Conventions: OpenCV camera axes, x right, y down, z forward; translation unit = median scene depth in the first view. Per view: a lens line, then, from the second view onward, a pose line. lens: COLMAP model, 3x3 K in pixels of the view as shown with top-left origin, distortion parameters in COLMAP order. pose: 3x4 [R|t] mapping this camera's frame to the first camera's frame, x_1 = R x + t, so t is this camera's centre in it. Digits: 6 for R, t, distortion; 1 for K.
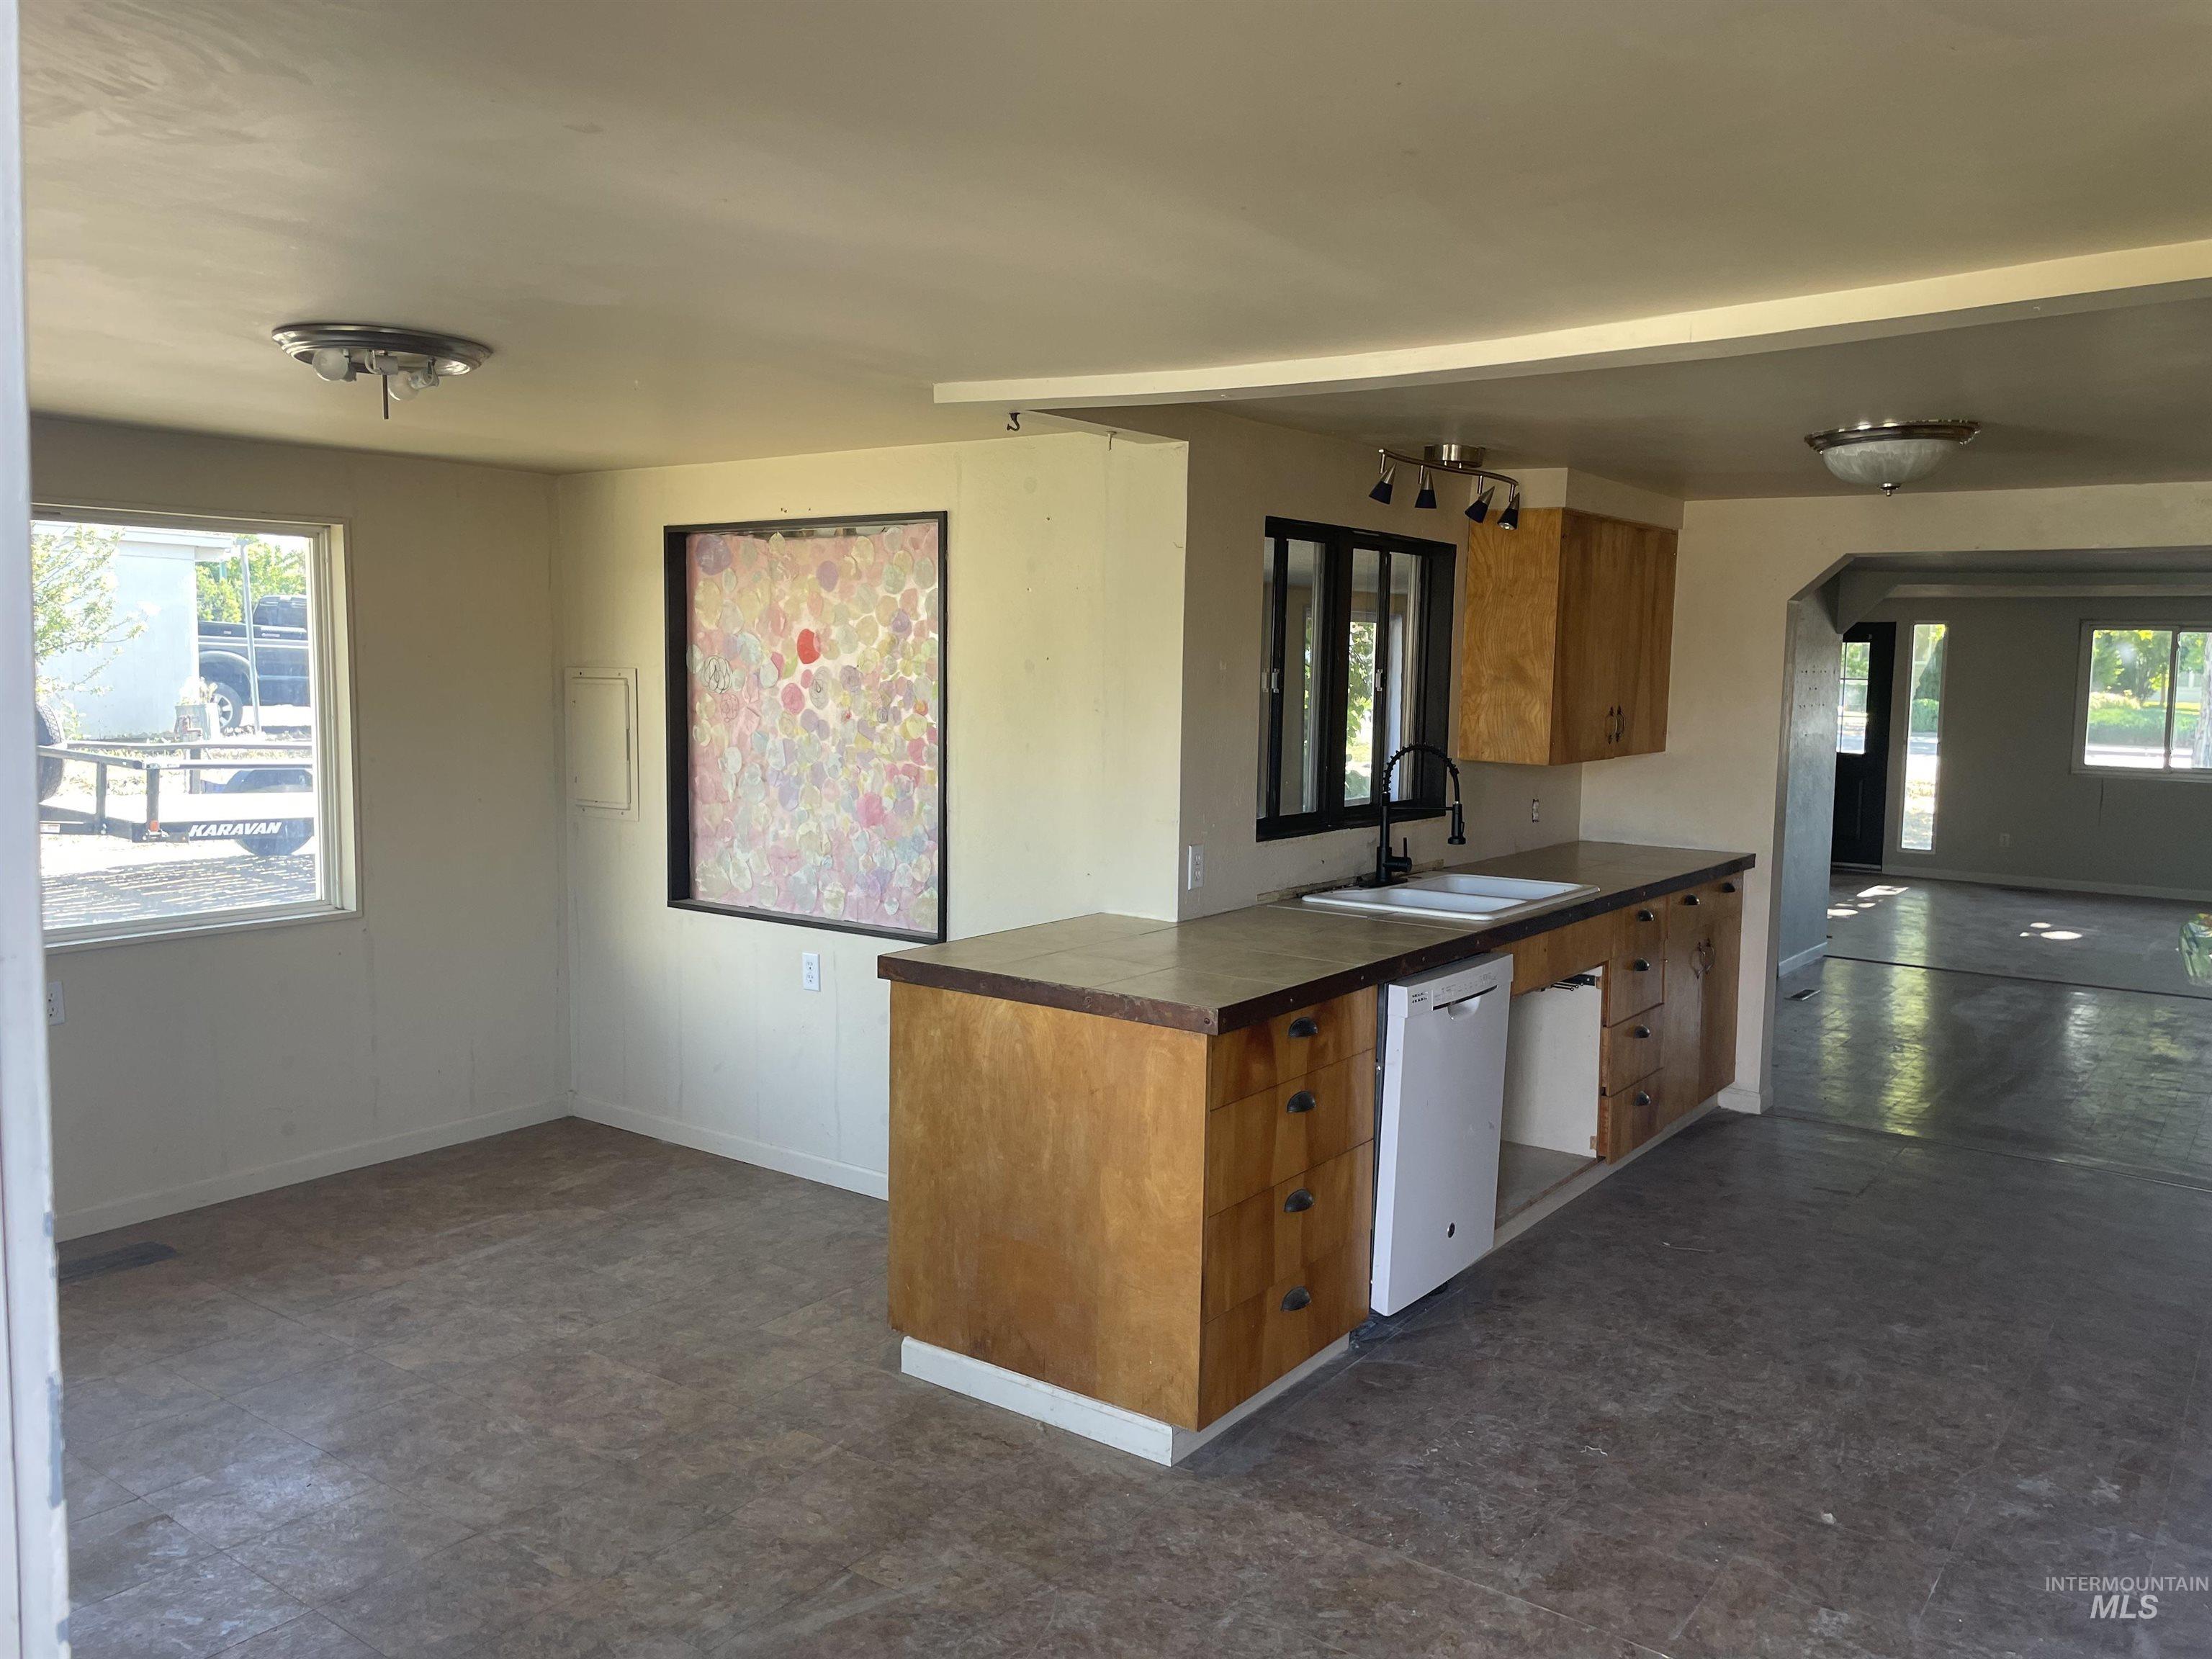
lens RADIAL K [[1676.5, 0, 1114.2], [0, 1676.5, 796.4], [0, 0, 1]] dist [0.089338, -0.112116]
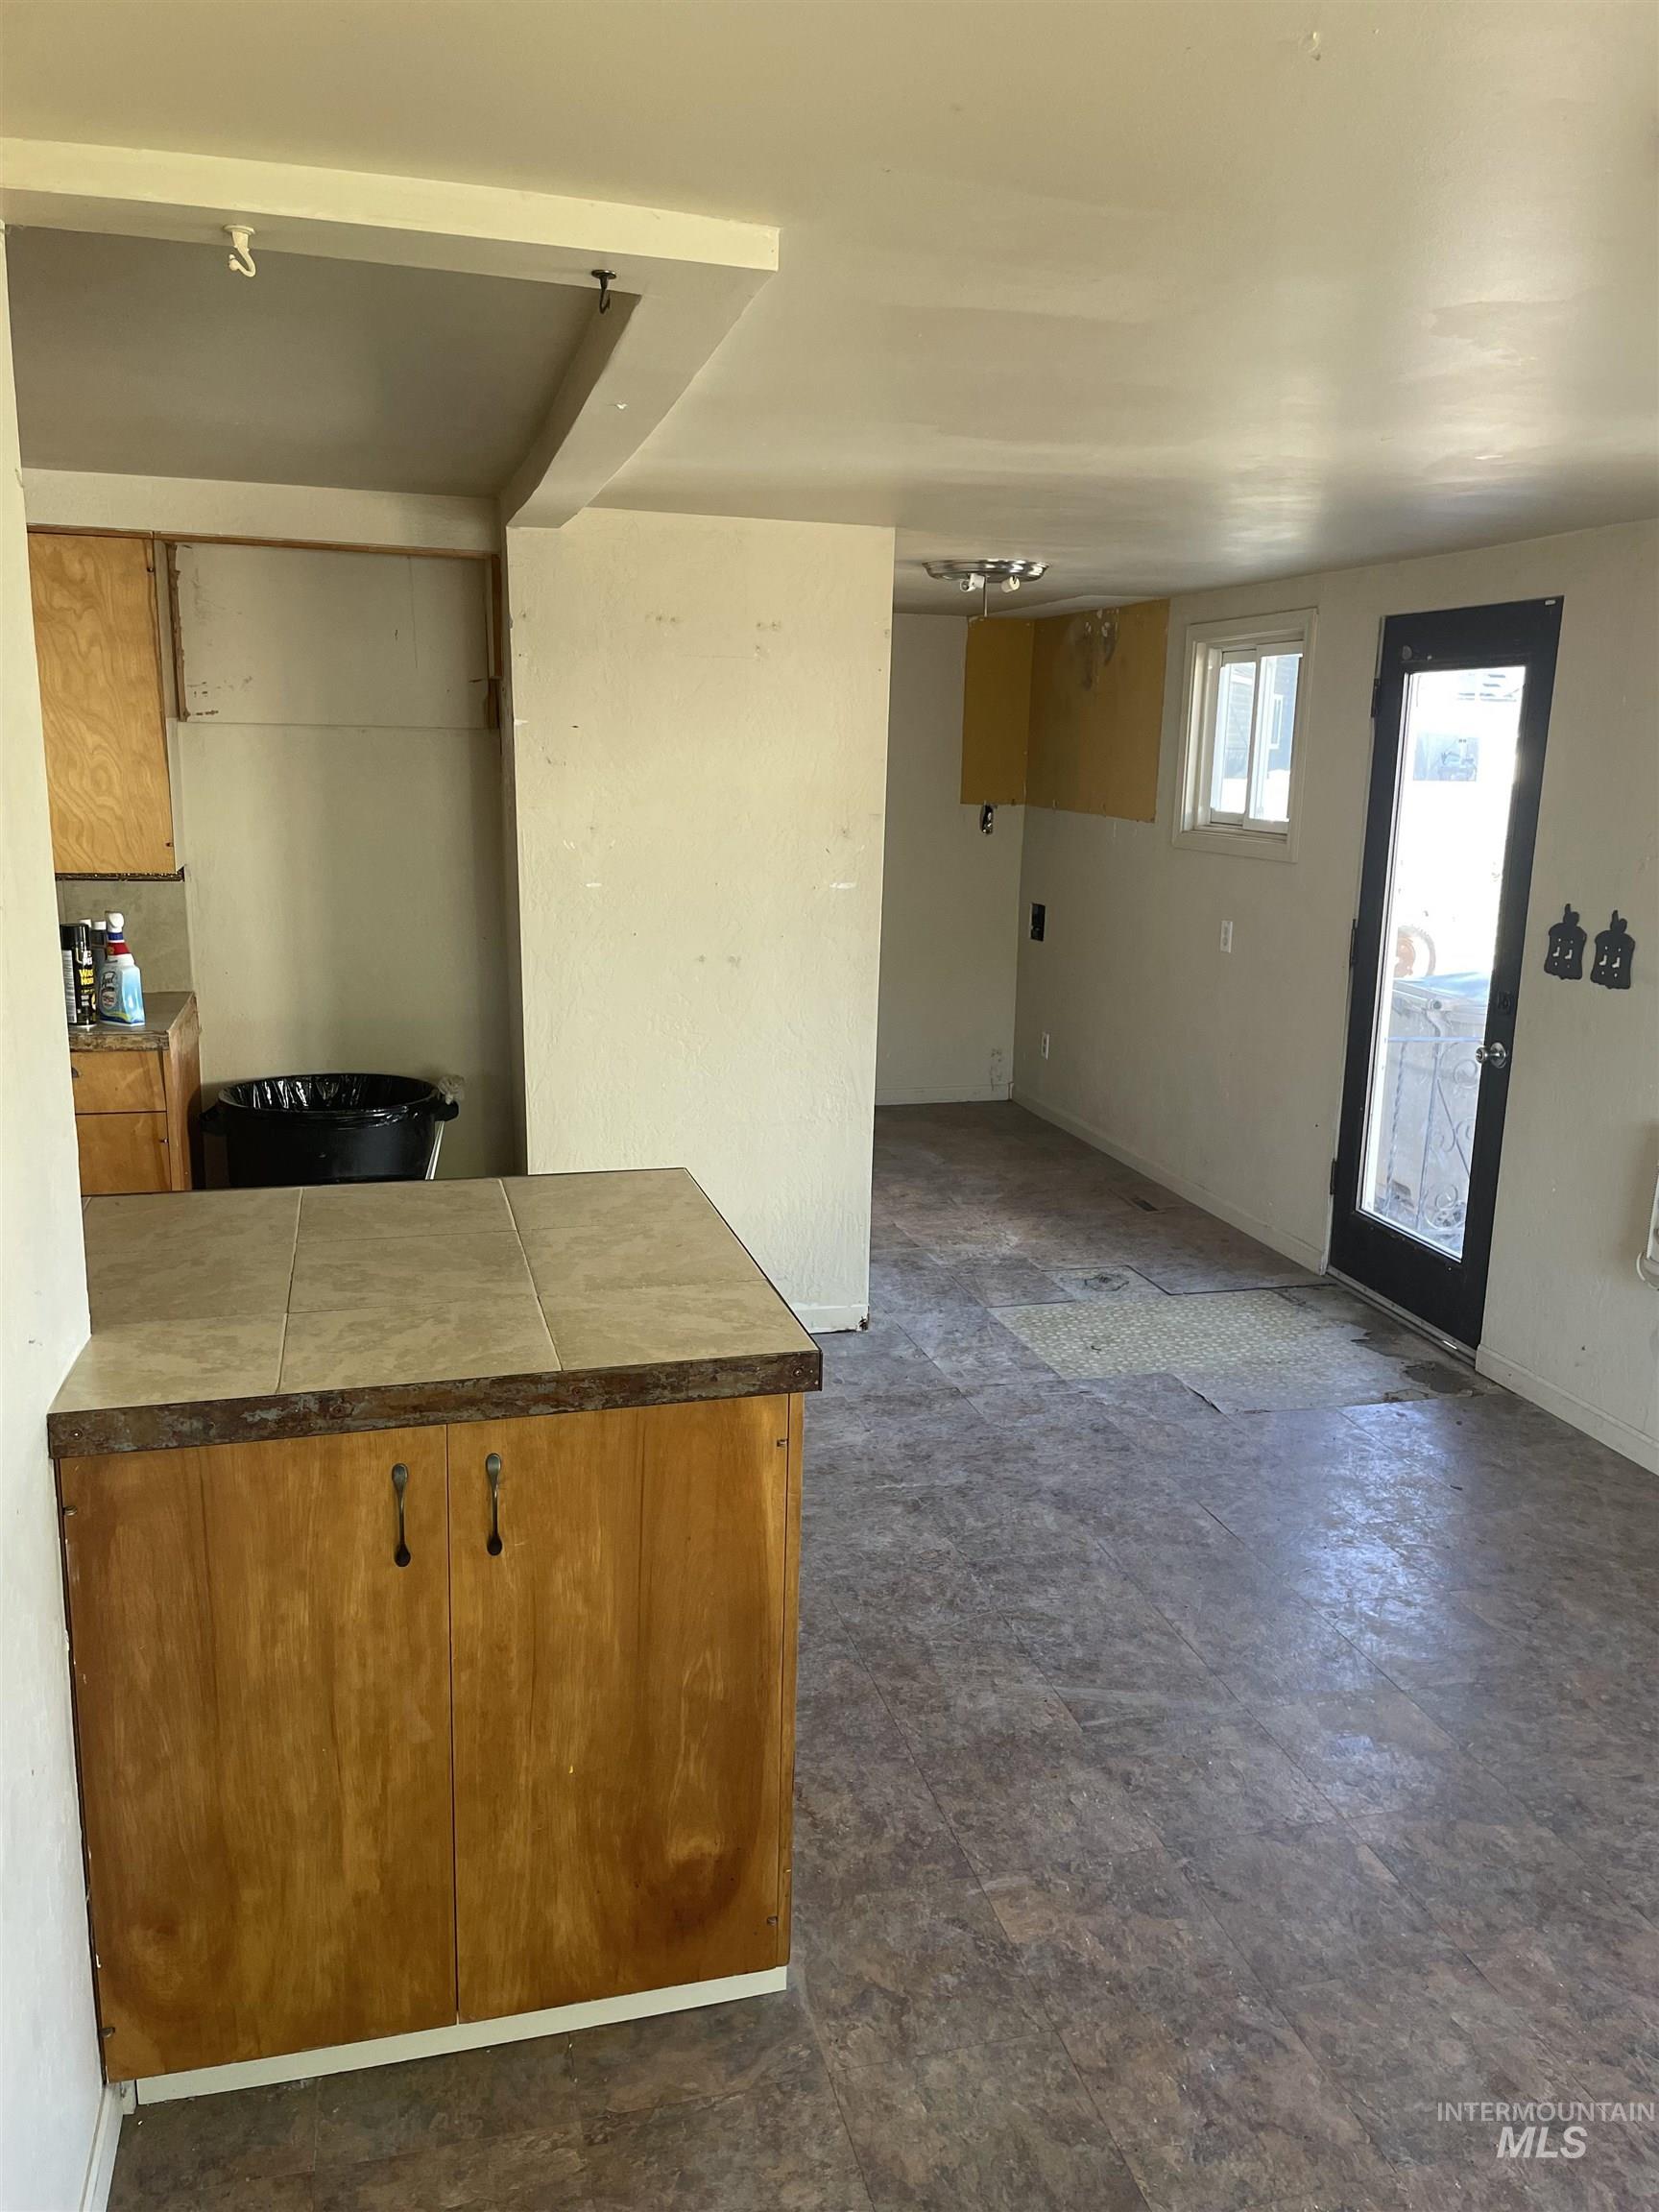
lens RADIAL K [[1669.3, 0, 838.2], [0, 1669.3, 1102.1], [0, 0, 1]] dist [0.080580, -0.104570]
pose [[-0.781835, -0.169071, 0.600125, -0.488658], [0.010541, 0.958809, 0.283855, -0.147368], [-0.623397, 0.228253, -0.747848, 1.488117]]
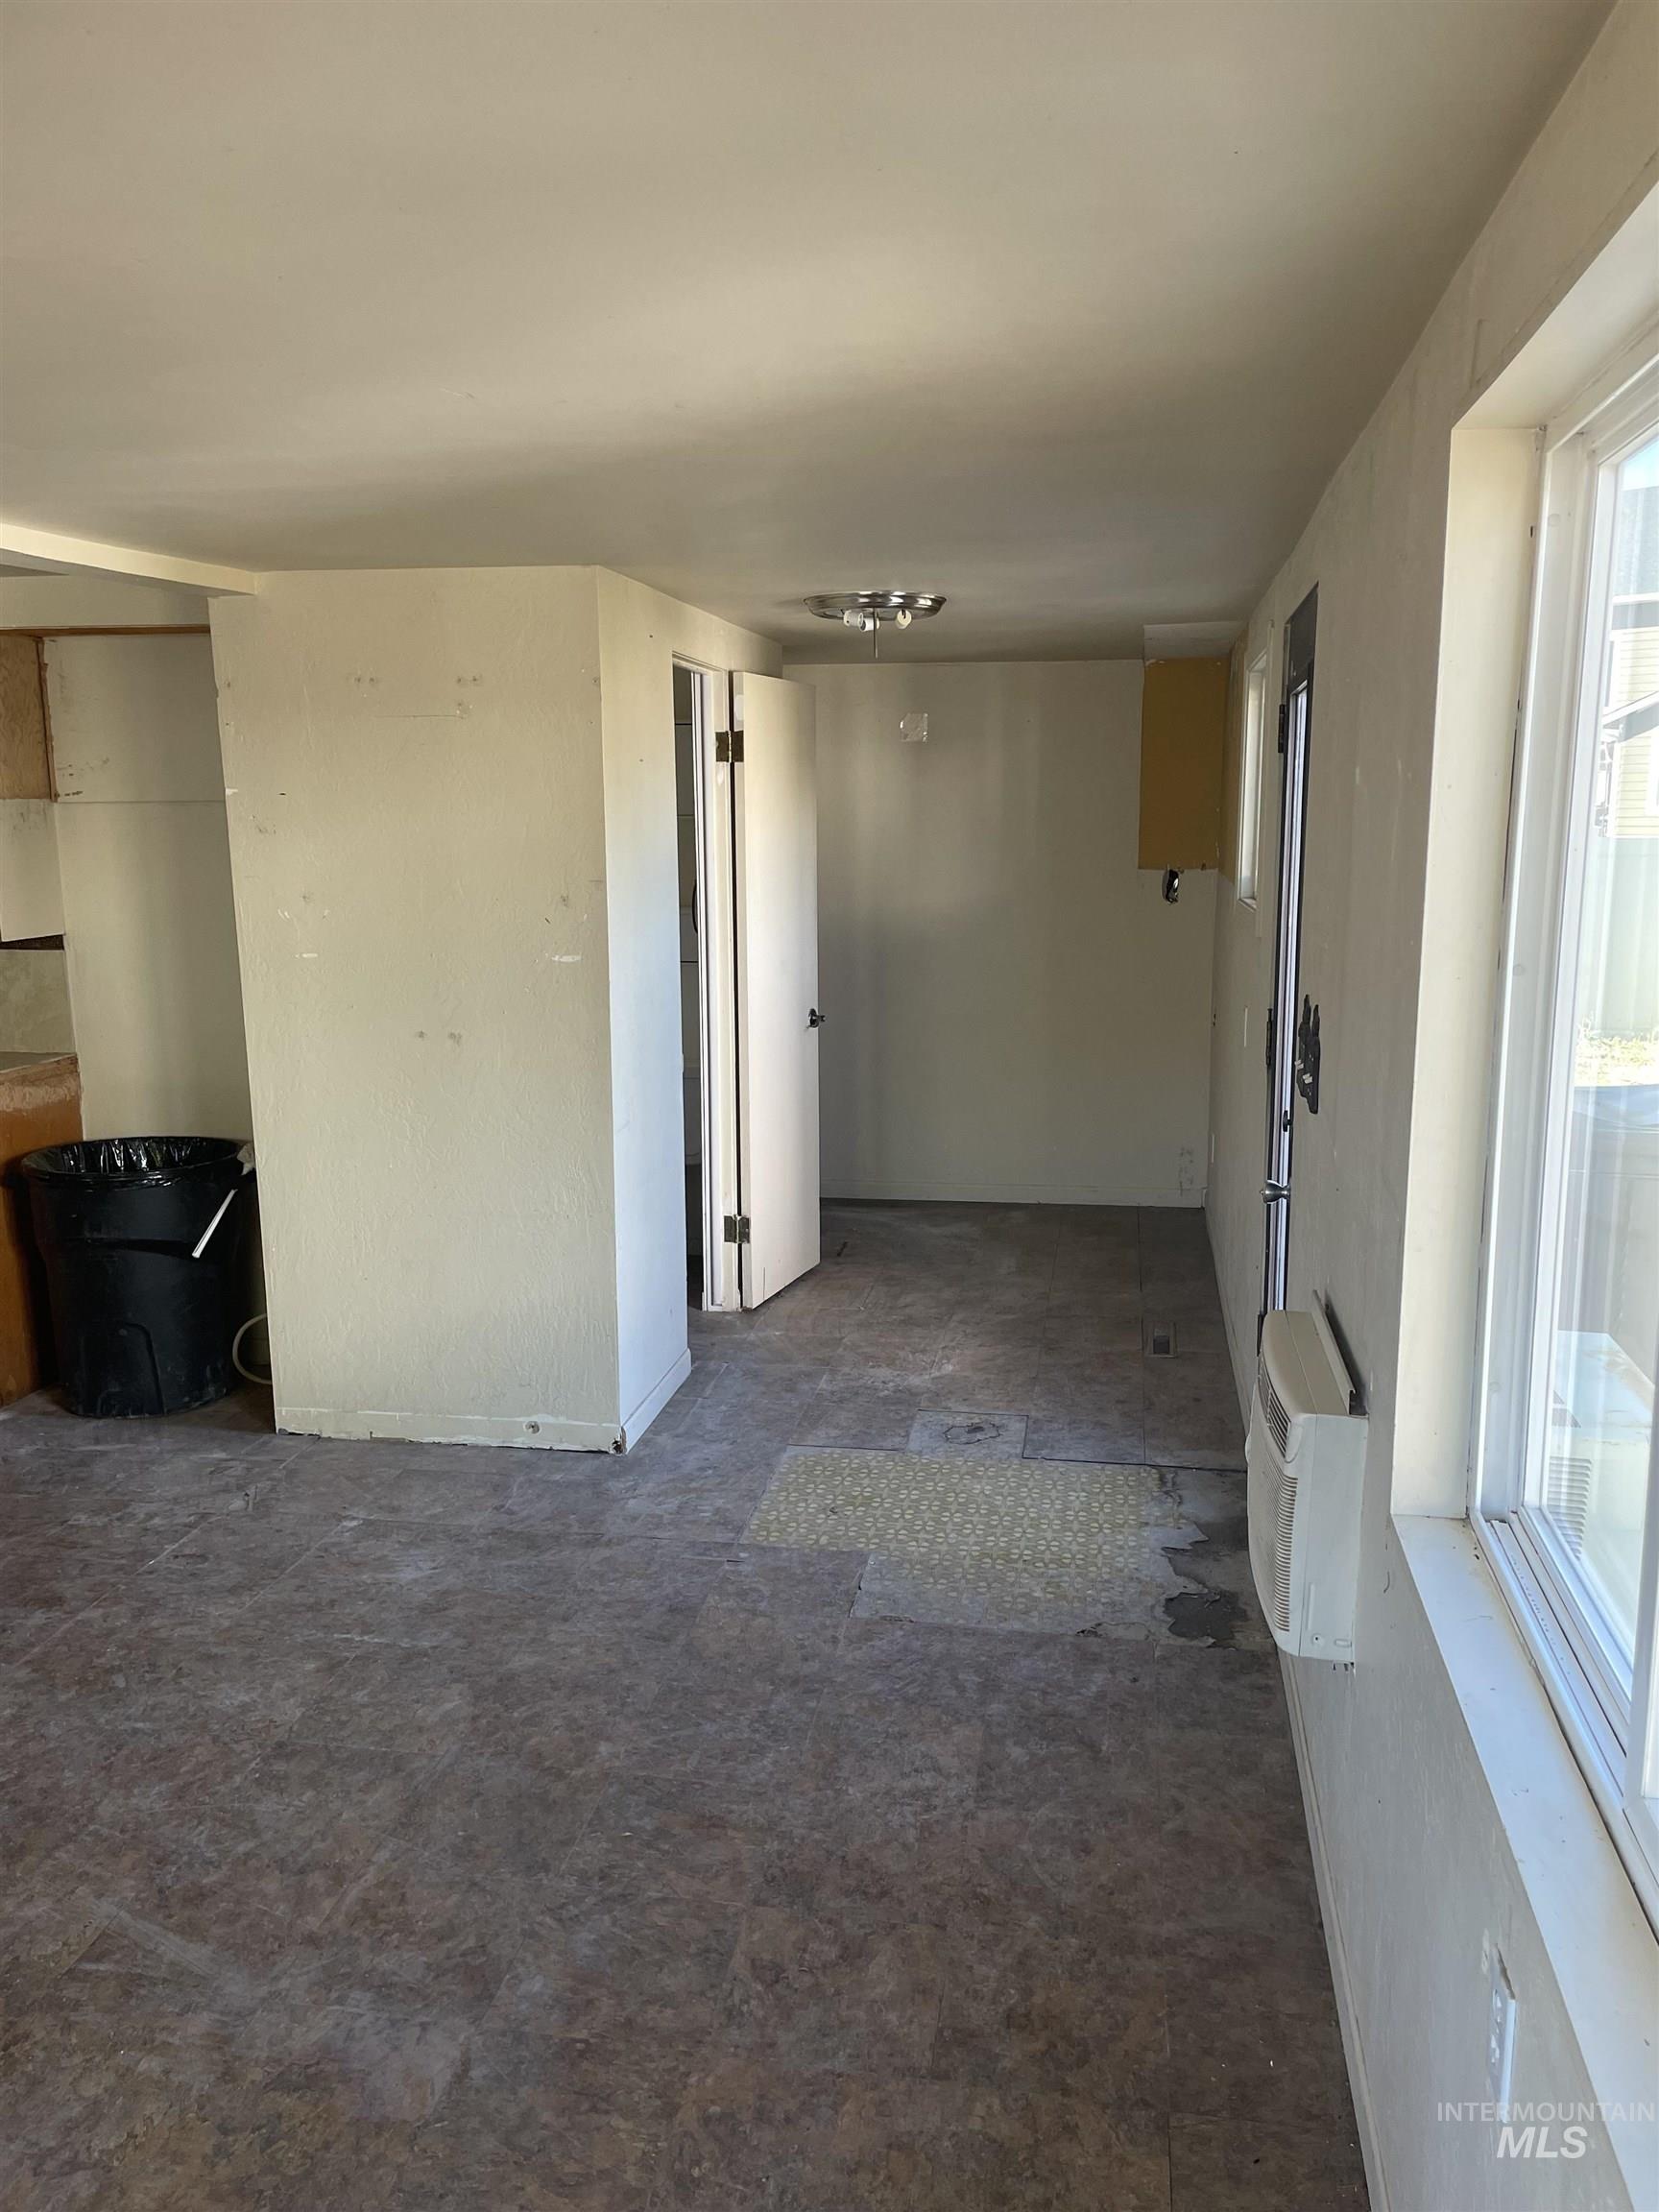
lens RADIAL K [[1663.1, 0, 854.4], [0, 1663.1, 1106.3], [0, 0, 1]] dist [0.085994, -0.115169]
pose [[-0.453417, -0.173238, 0.874301, -0.827312], [0.067873, 0.971370, 0.227671, -0.092420], [-0.888711, 0.162571, -0.428677, 0.809570]]
